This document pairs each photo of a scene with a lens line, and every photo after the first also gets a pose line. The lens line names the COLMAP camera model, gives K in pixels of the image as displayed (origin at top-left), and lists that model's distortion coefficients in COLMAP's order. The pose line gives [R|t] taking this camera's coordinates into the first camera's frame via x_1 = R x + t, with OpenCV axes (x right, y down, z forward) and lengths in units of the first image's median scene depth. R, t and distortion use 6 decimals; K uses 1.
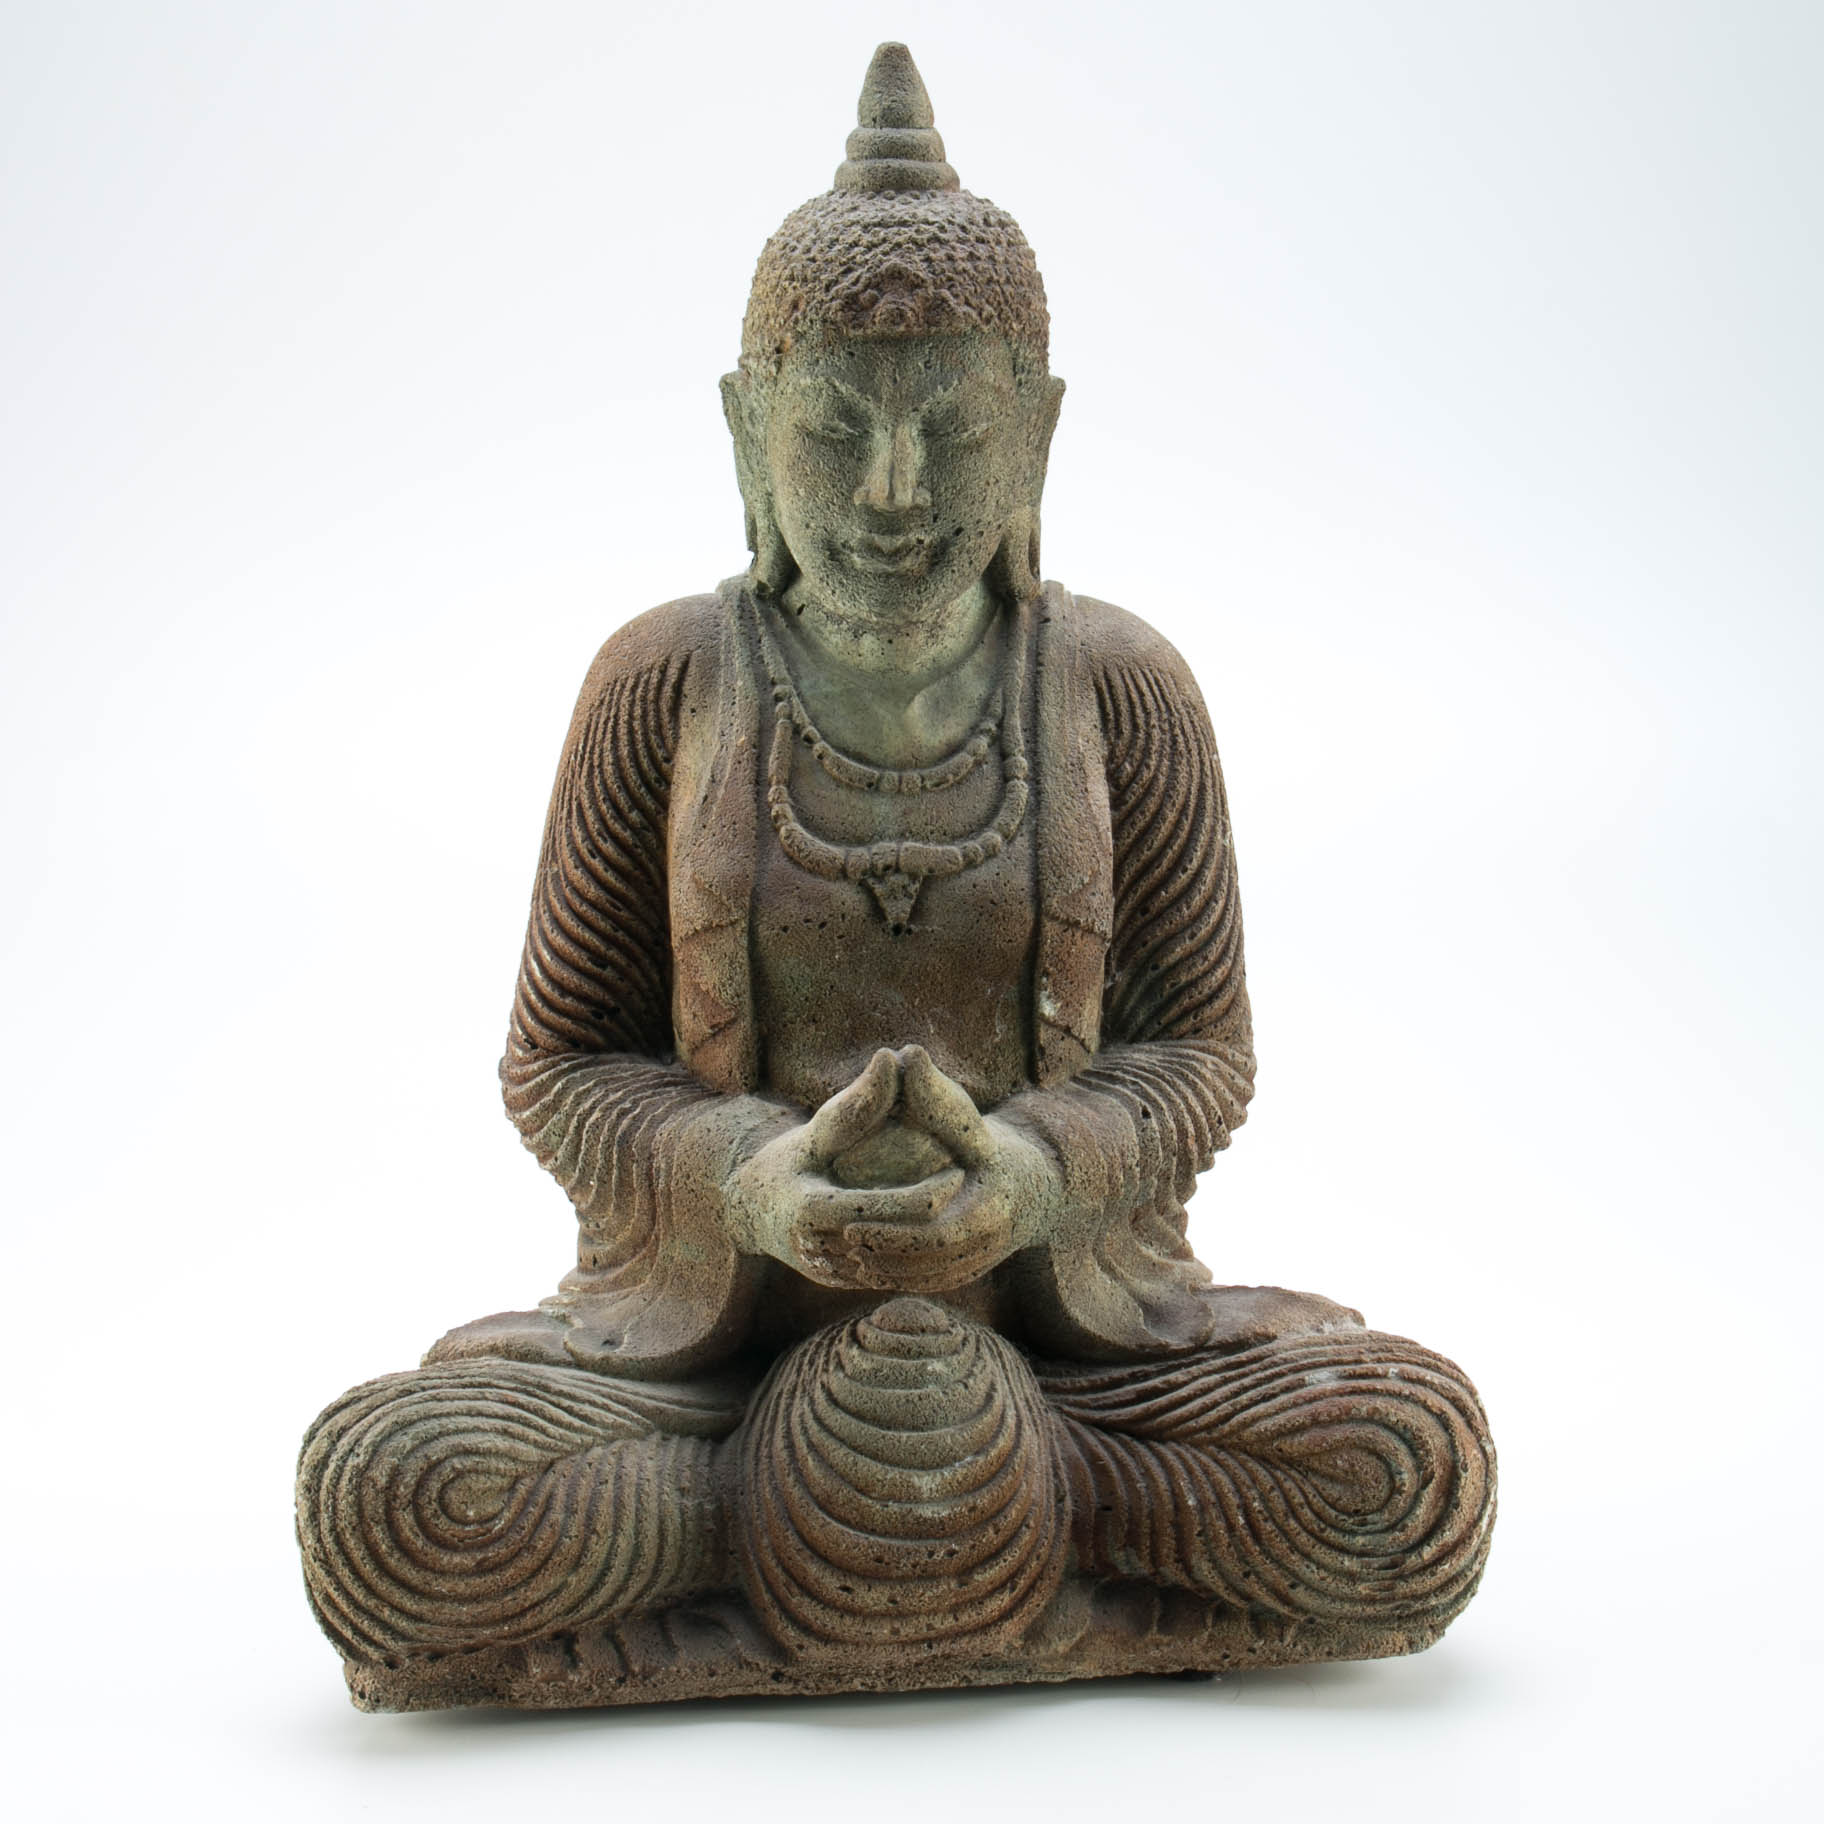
lens RADIAL K [[5198.5, 0, 916.6], [0, 5198.5, 910.7], [0, 0, 1]] dist [-0.059613, 0.000000]
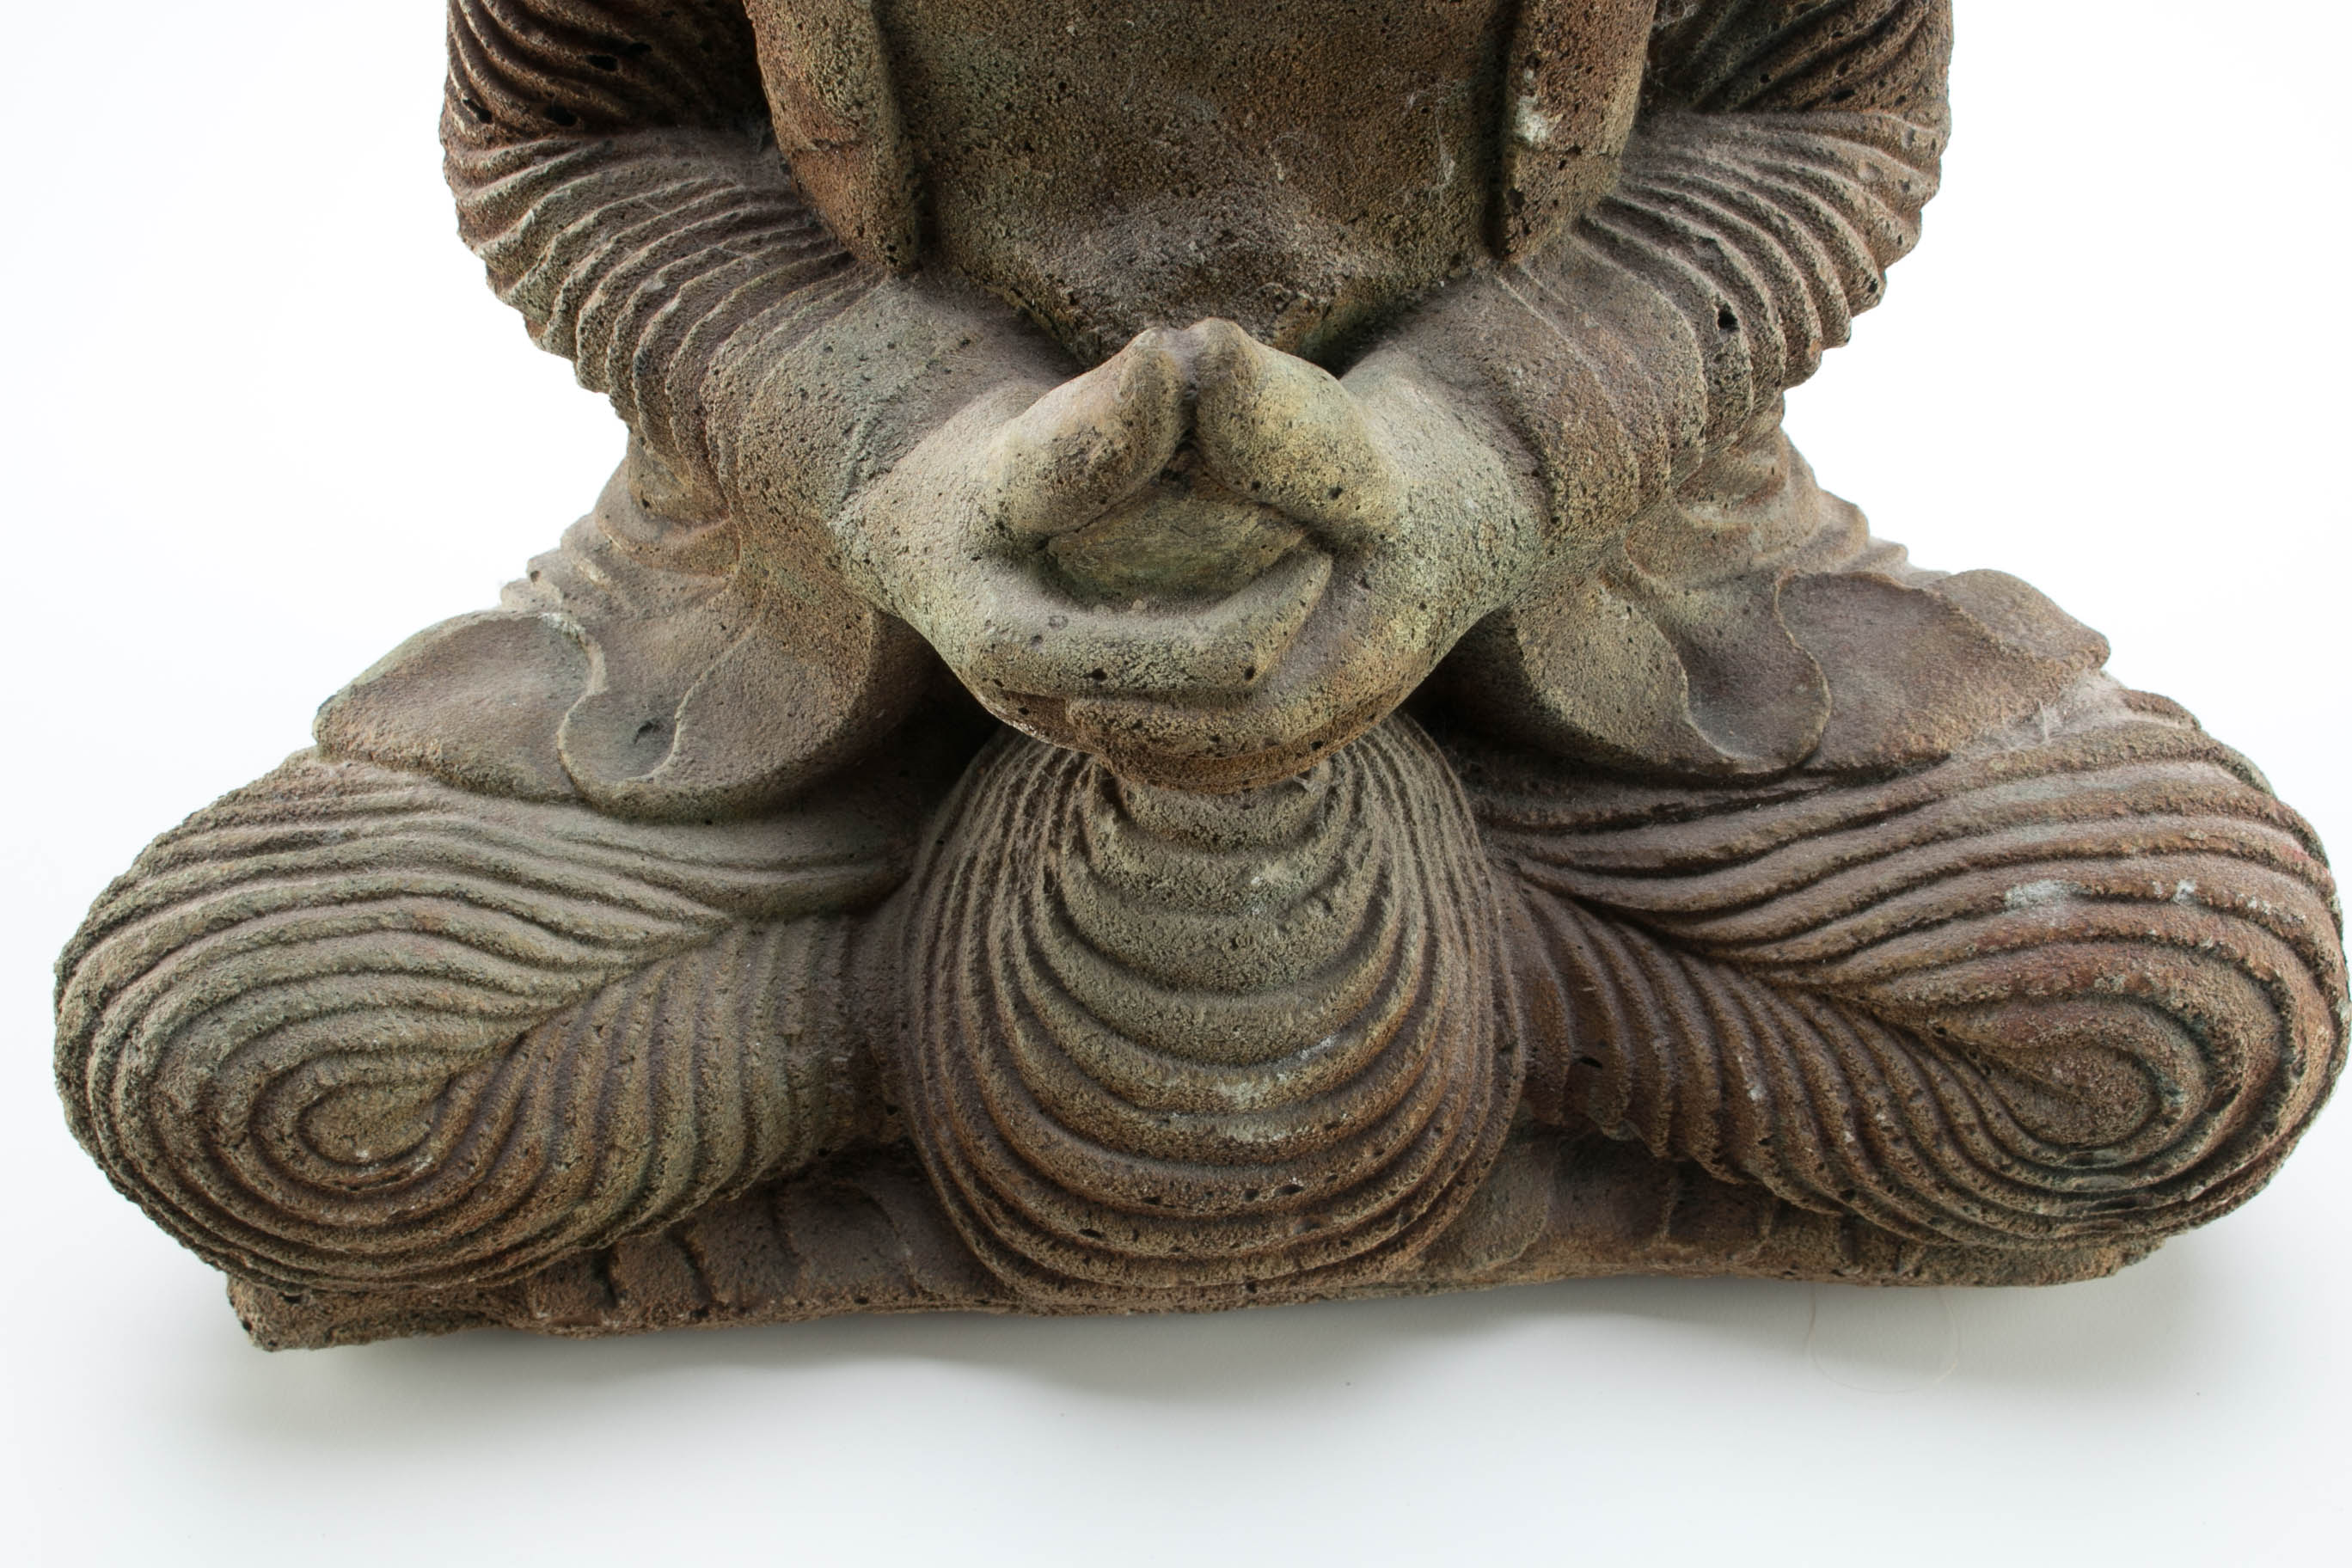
lens RADIAL K [[3261.9, 0, 1153.7], [0, 3261.9, 782.3], [0, 0, 1]] dist [-0.061722, 0.000000]
pose [[0.996684, 0.038900, -0.071463, 0.014719], [0.004728, 0.849134, 0.528156, -0.085366], [0.081227, -0.526742, 0.846135, 0.733379]]
